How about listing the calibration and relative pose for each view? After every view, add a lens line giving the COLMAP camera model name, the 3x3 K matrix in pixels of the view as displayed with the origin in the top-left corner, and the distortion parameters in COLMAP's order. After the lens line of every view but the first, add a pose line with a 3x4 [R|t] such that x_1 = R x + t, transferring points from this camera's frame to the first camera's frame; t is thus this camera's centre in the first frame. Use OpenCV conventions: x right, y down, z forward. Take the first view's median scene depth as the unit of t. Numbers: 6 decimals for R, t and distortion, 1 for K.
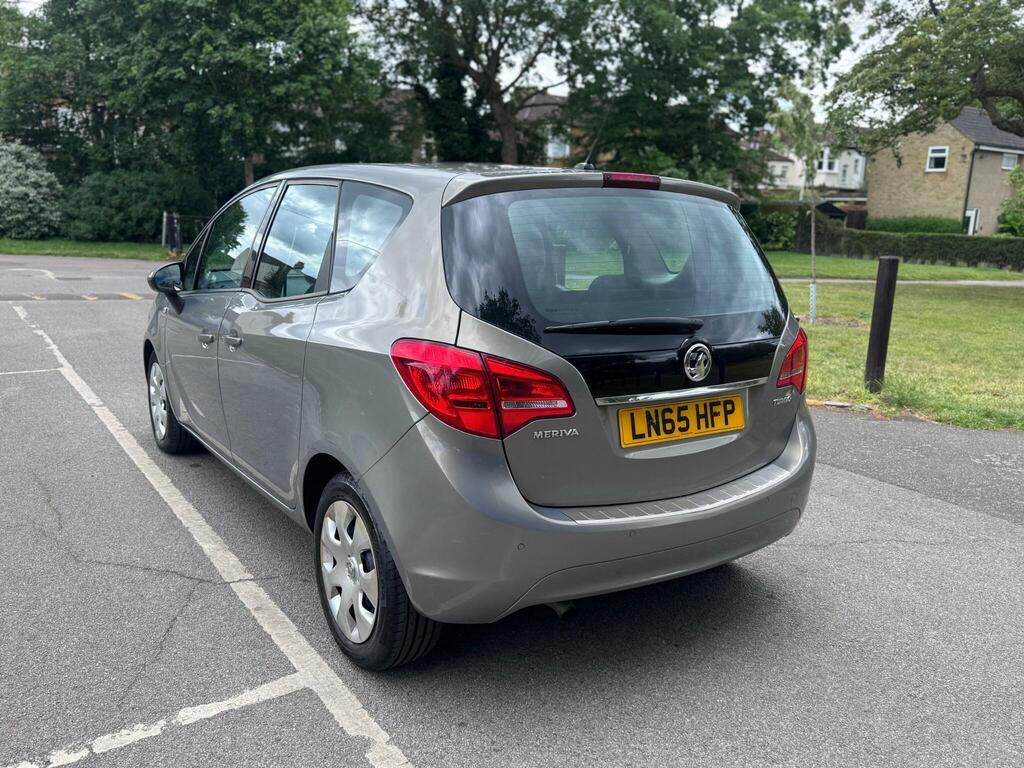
lens RADIAL K [[852.5, 0, 512.0], [0, 852.5, 384.0], [0, 0, 1]] dist [0.003007, -0.010320]
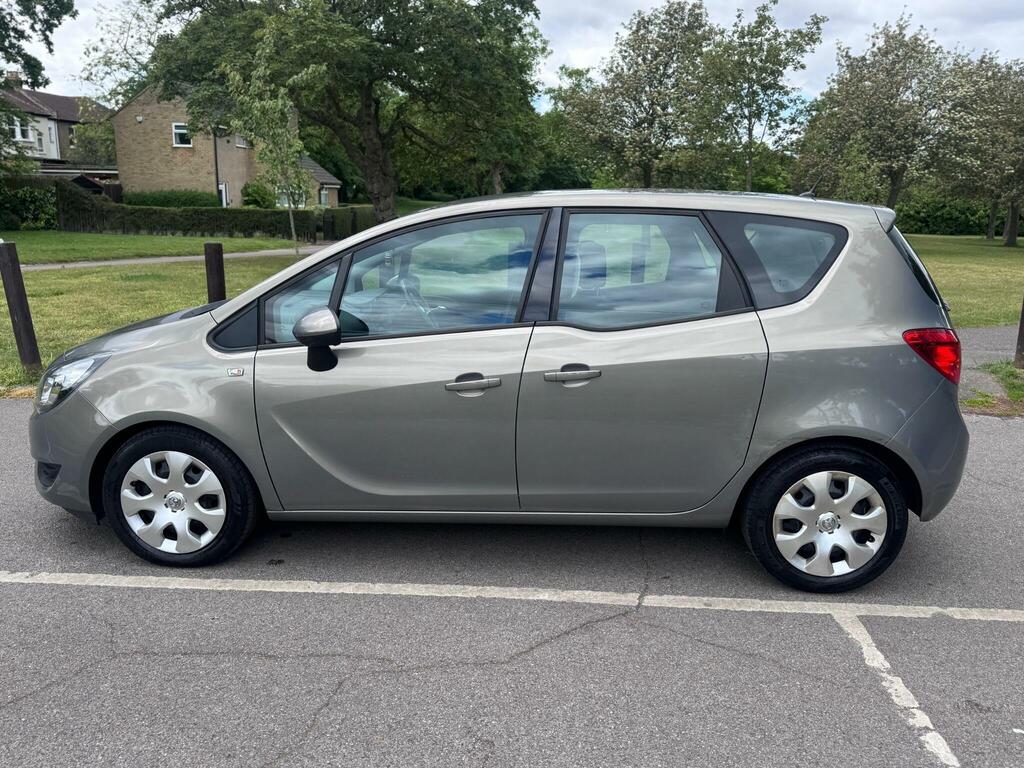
lens RADIAL K [[852.5, 0, 512.0], [0, 852.5, 384.0], [0, 0, 1]] dist [0.003007, -0.010320]
pose [[0.590079, -0.187872, 0.785182, -0.247139], [0.158888, 0.980551, 0.115210, -0.035465], [-0.791556, 0.056773, 0.608453, 0.102431]]
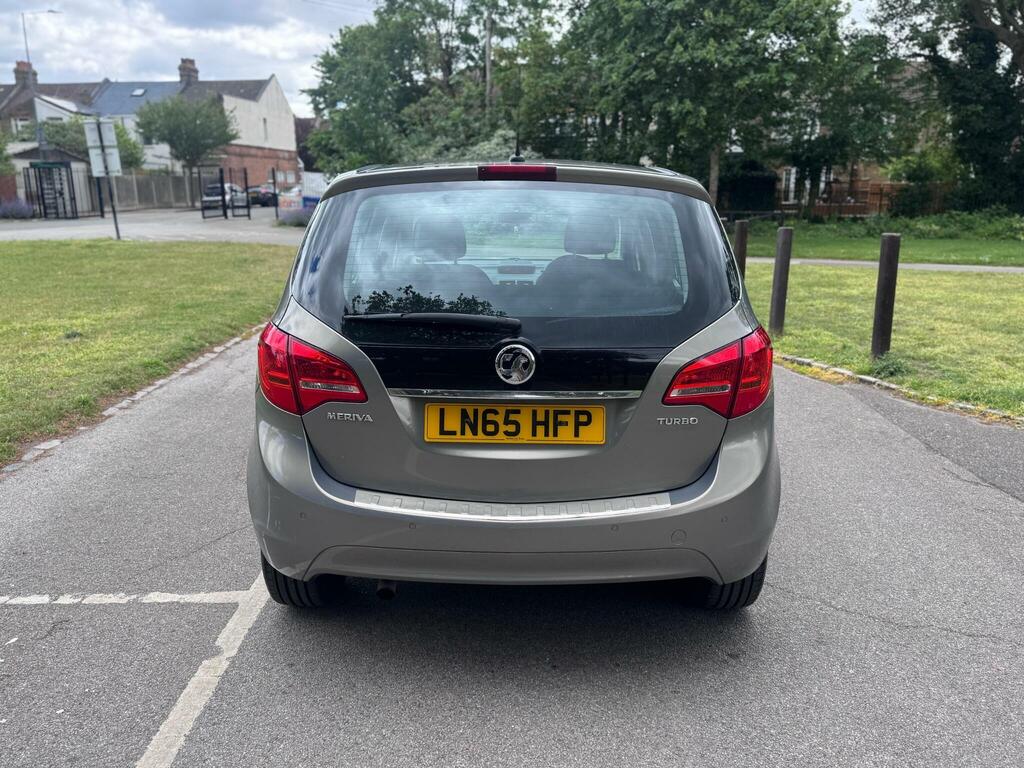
lens RADIAL K [[852.5, 0, 512.0], [0, 852.5, 384.0], [0, 0, 1]] dist [0.003007, -0.010320]
pose [[0.809248, 0.099378, -0.579000, 0.125976], [-0.093223, 0.994823, 0.040453, -0.006788], [0.580023, 0.021240, 0.814323, 0.038606]]
